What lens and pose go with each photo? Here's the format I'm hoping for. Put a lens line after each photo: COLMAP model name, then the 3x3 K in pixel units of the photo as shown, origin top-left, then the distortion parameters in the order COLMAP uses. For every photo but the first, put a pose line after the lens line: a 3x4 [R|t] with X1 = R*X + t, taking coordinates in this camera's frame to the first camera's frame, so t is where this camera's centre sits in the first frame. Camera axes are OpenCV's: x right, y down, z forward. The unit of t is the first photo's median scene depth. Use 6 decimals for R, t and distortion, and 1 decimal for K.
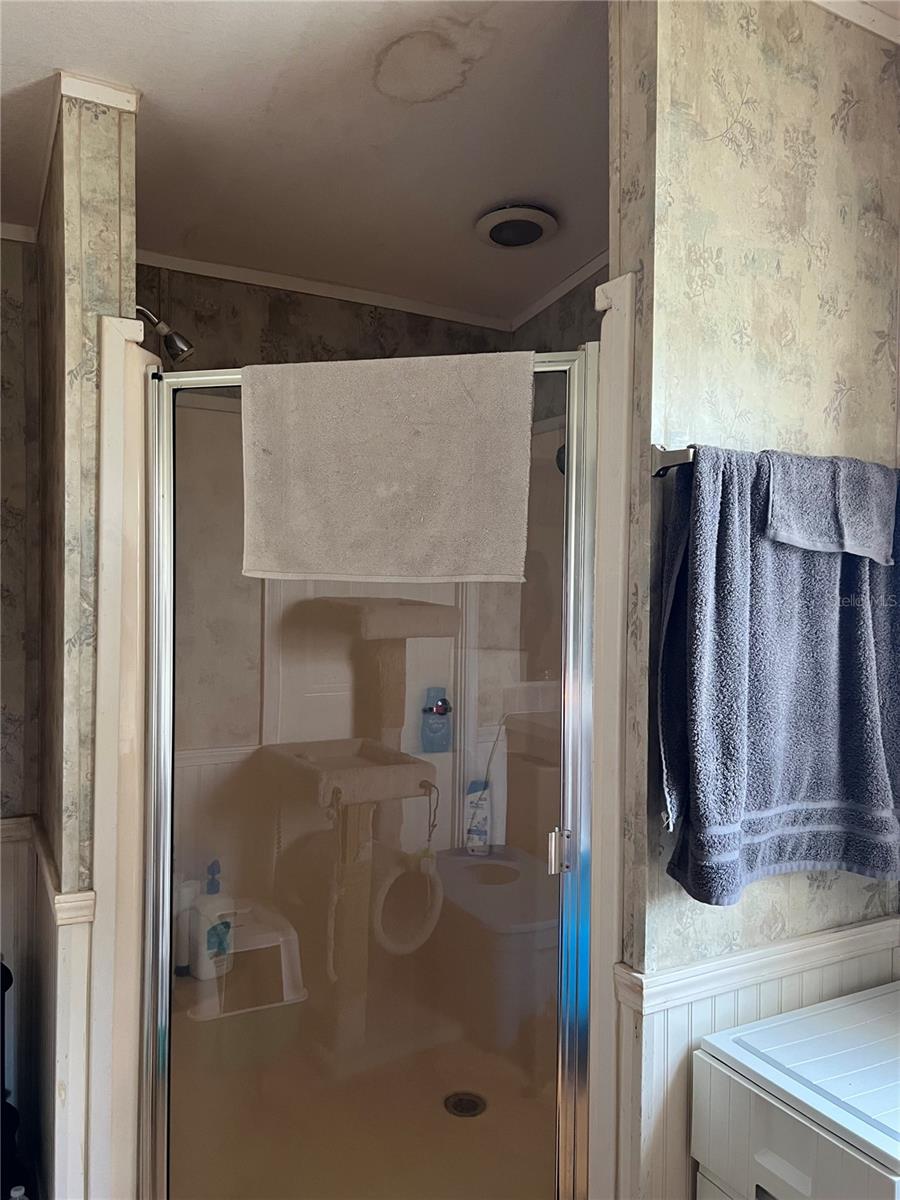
lens RADIAL K [[906.9, 0, 449.6], [0, 906.9, 598.1], [0, 0, 1]] dist [0.070583, -0.060995]
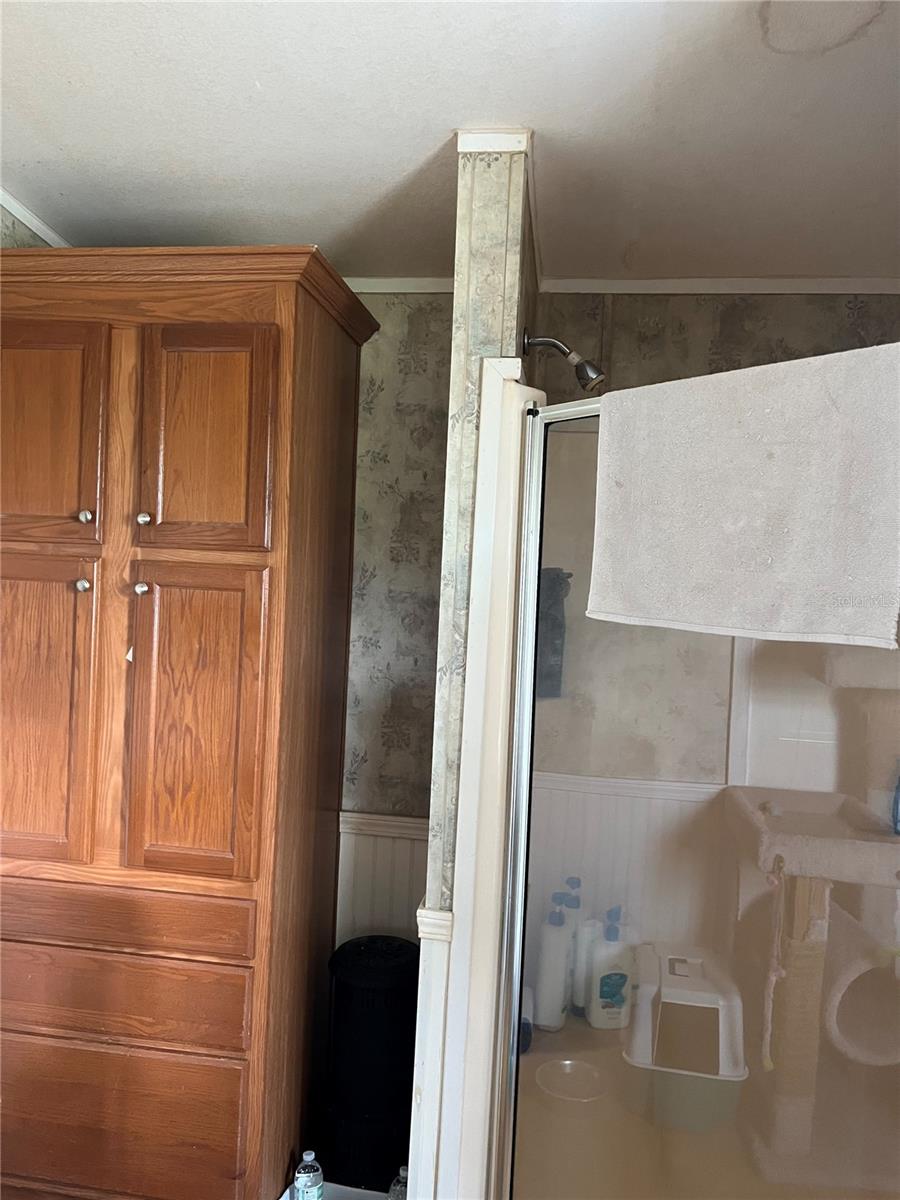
lens RADIAL K [[906.9, 0, 446.5], [0, 906.9, 598.1], [0, 0, 1]] dist [0.070583, -0.060995]
pose [[0.811781, 0.038794, -0.582673, 0.194761], [-0.044767, 0.998989, 0.004143, -0.040071], [0.582244, 0.022721, 0.812696, 0.149199]]
